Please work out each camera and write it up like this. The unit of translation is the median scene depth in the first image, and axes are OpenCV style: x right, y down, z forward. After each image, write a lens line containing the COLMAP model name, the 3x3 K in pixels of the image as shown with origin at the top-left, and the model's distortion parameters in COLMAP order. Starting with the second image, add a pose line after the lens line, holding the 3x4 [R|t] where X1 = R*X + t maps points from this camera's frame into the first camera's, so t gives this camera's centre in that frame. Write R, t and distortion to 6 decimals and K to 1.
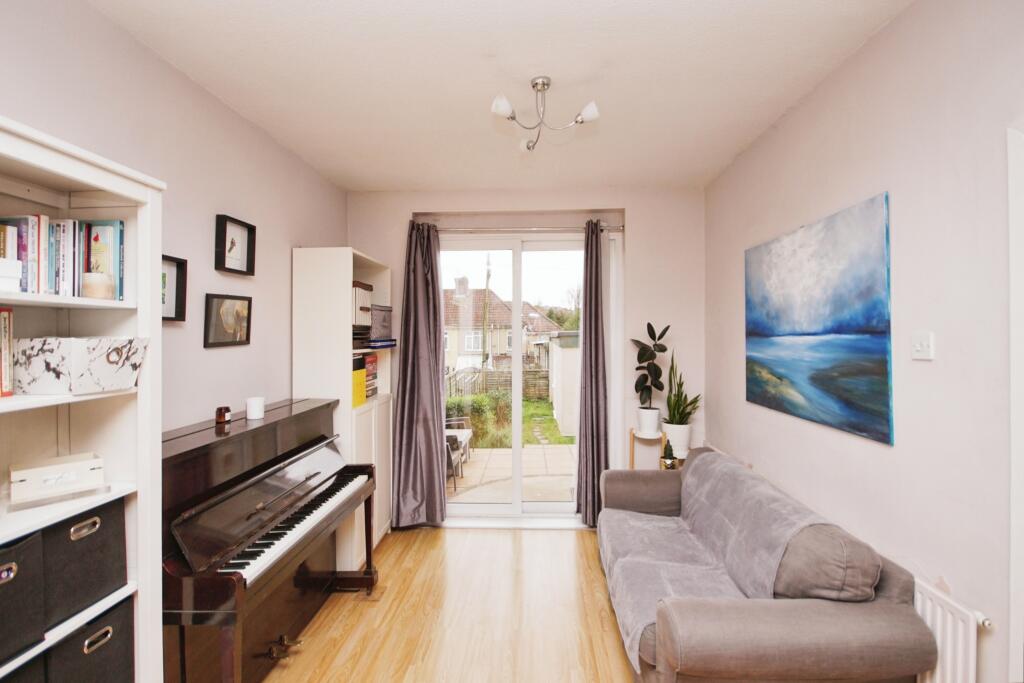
lens RADIAL K [[466.7, 0, 509.9], [0, 466.7, 339.5], [0, 0, 1]] dist [-0.004155, 0.000550]
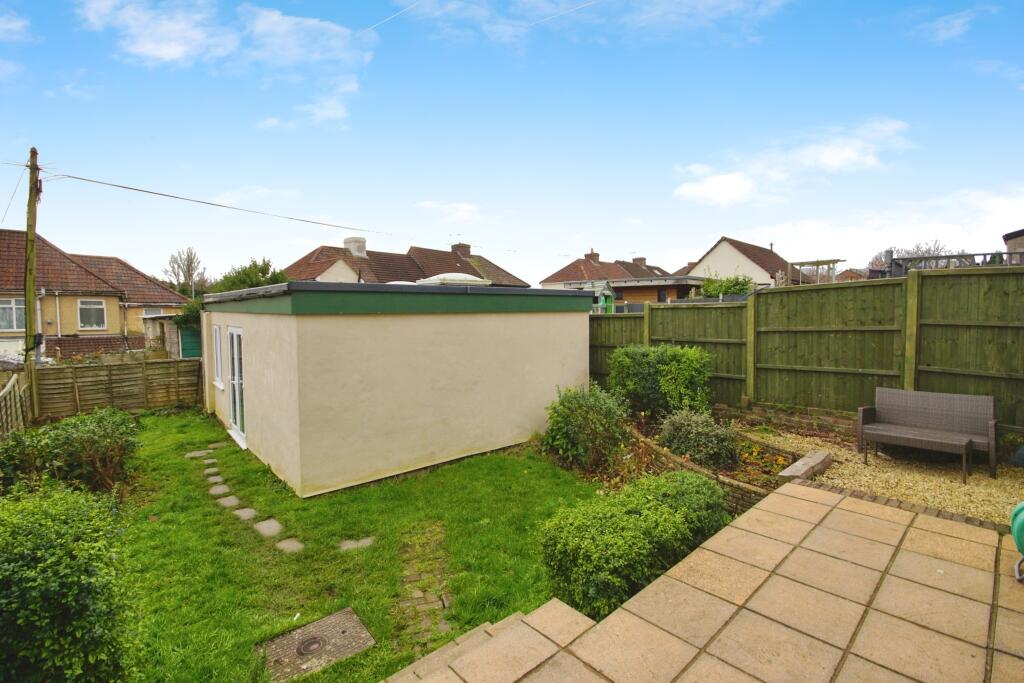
lens RADIAL K [[466.7, 0, 511.4], [0, 466.7, 338.3], [0, 0, 1]] dist [-0.004155, 0.000550]
pose [[0.720921, -0.025200, 0.692559, -0.025885], [0.004926, 0.999500, 0.031242, 0.019986], [-0.693000, -0.019111, 0.720684, 0.235473]]
